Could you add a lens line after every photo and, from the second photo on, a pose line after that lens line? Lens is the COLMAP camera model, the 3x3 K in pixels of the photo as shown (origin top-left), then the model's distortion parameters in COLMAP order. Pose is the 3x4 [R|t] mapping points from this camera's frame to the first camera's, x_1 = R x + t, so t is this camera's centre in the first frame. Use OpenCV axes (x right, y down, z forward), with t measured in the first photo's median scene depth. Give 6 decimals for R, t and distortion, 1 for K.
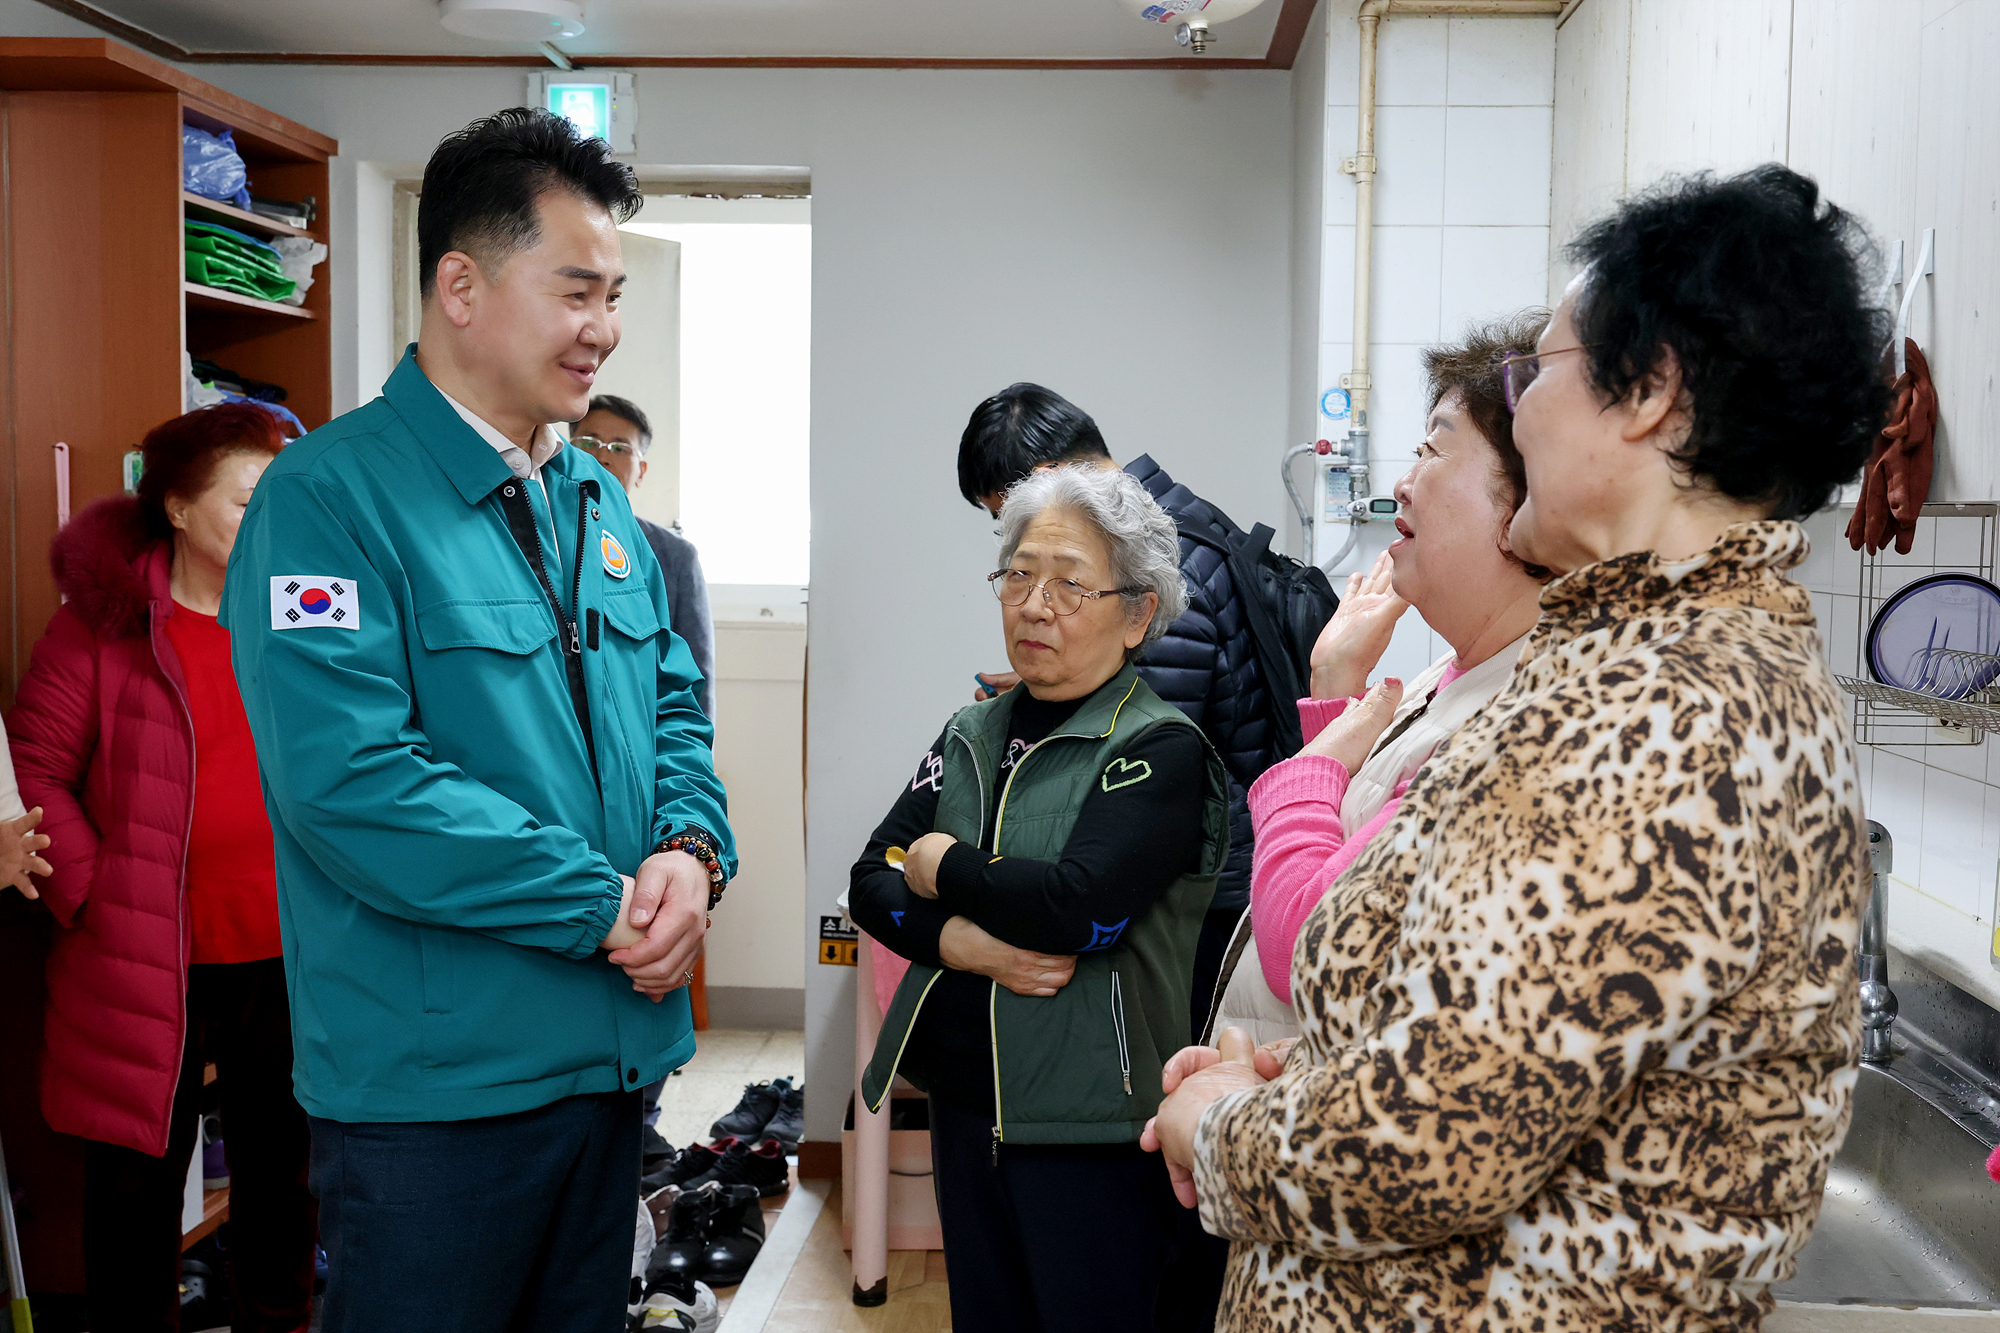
lens RADIAL K [[2076.4, 0, 1002.0], [0, 2076.4, 671.6], [0, 0, 1]] dist [0.006211, 0.000000]
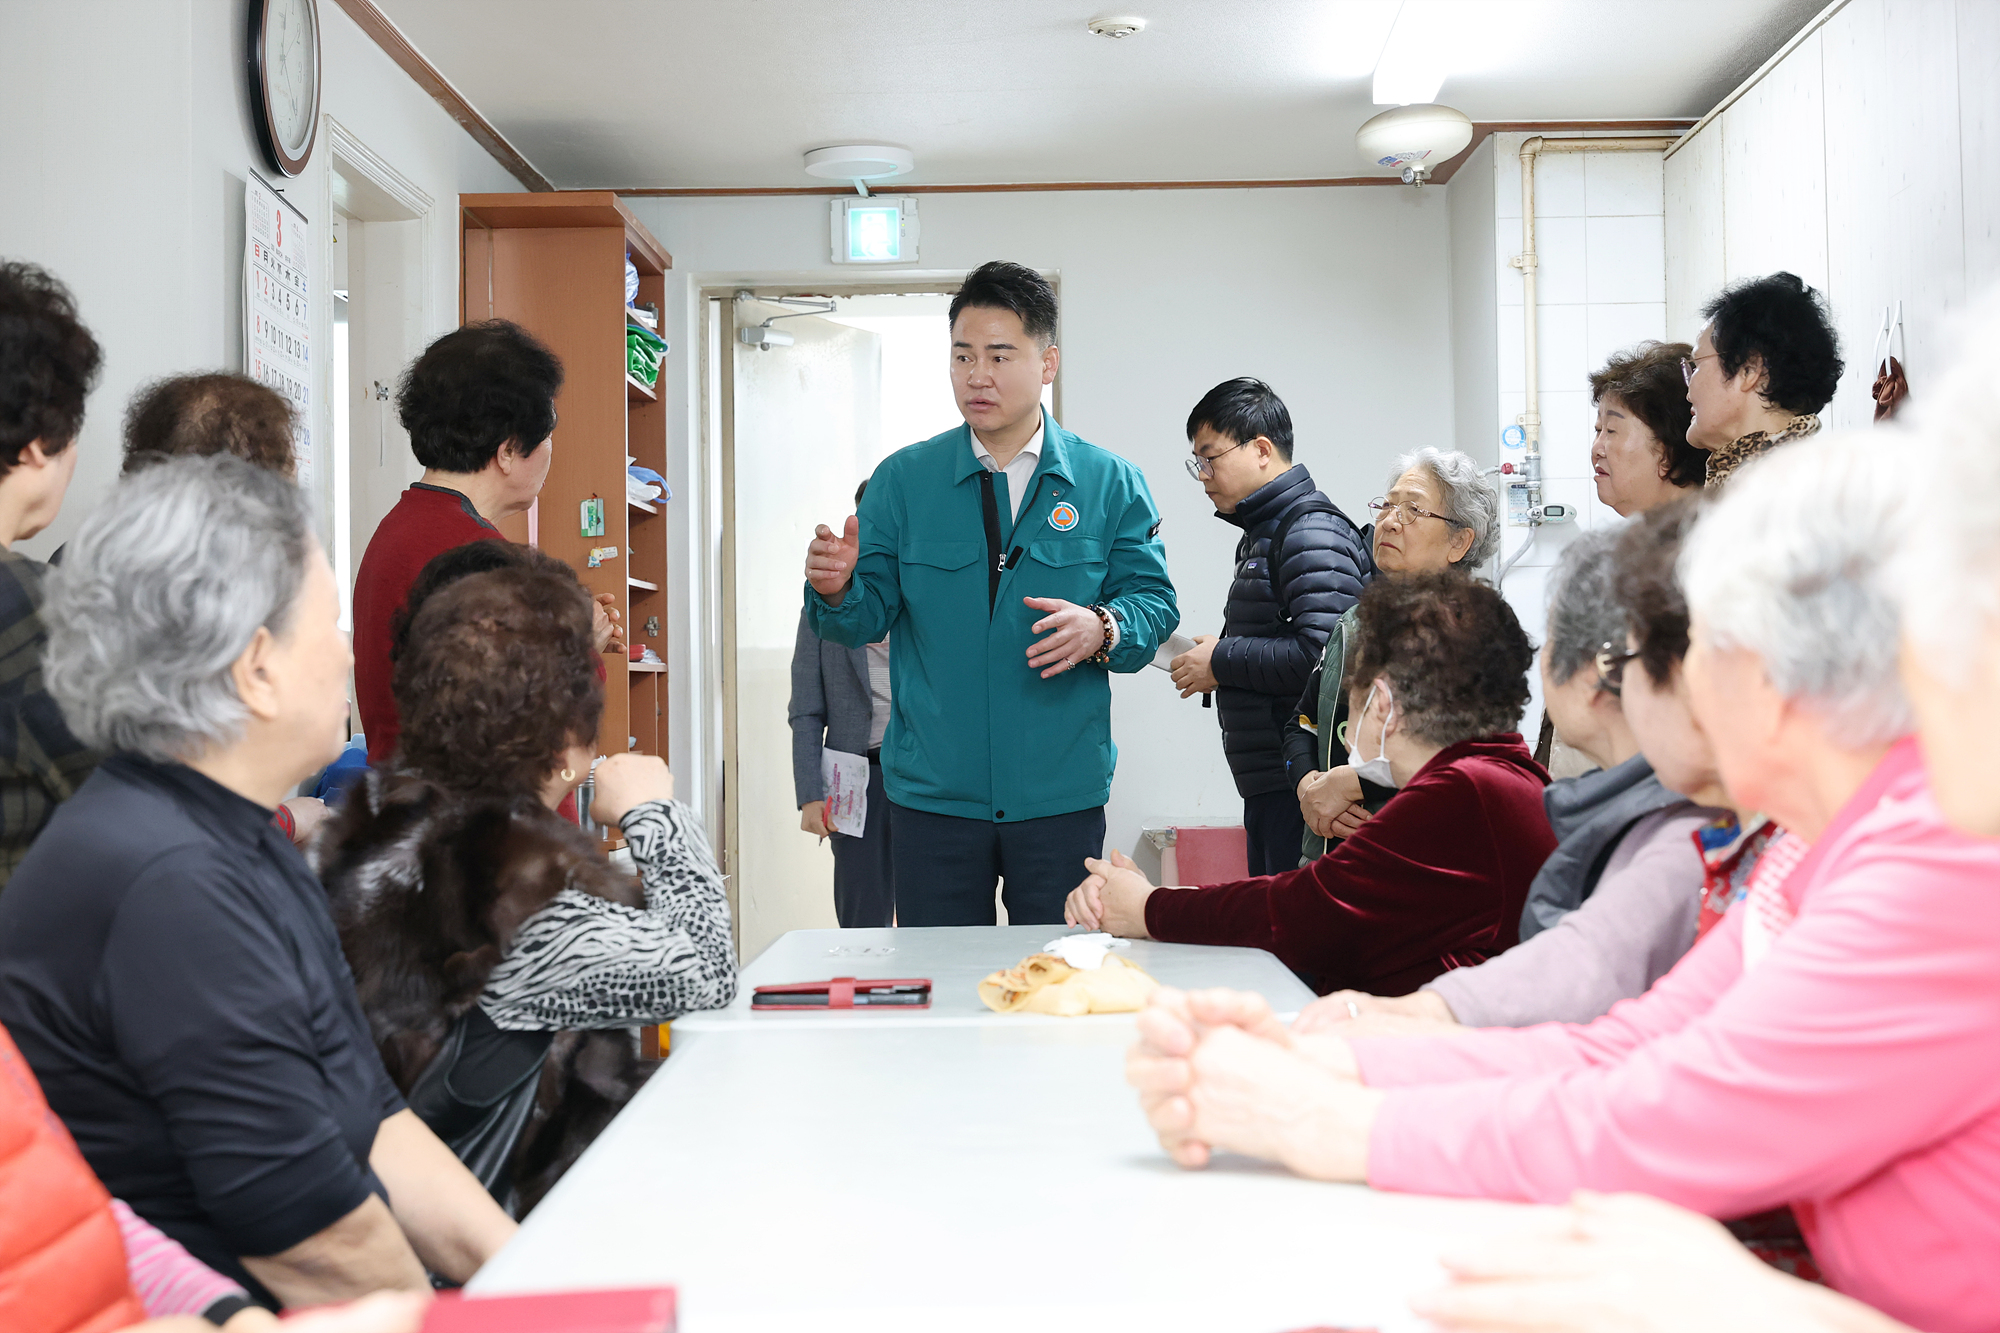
lens RADIAL K [[2900.7, 0, 998.5], [0, 2900.7, 664.1], [0, 0, 1]] dist [0.032894, 0.000000]
pose [[0.998364, -0.027699, 0.050023, -0.269410], [0.032354, 0.994973, -0.094778, 0.183877], [-0.047146, 0.096242, 0.994241, -0.832346]]
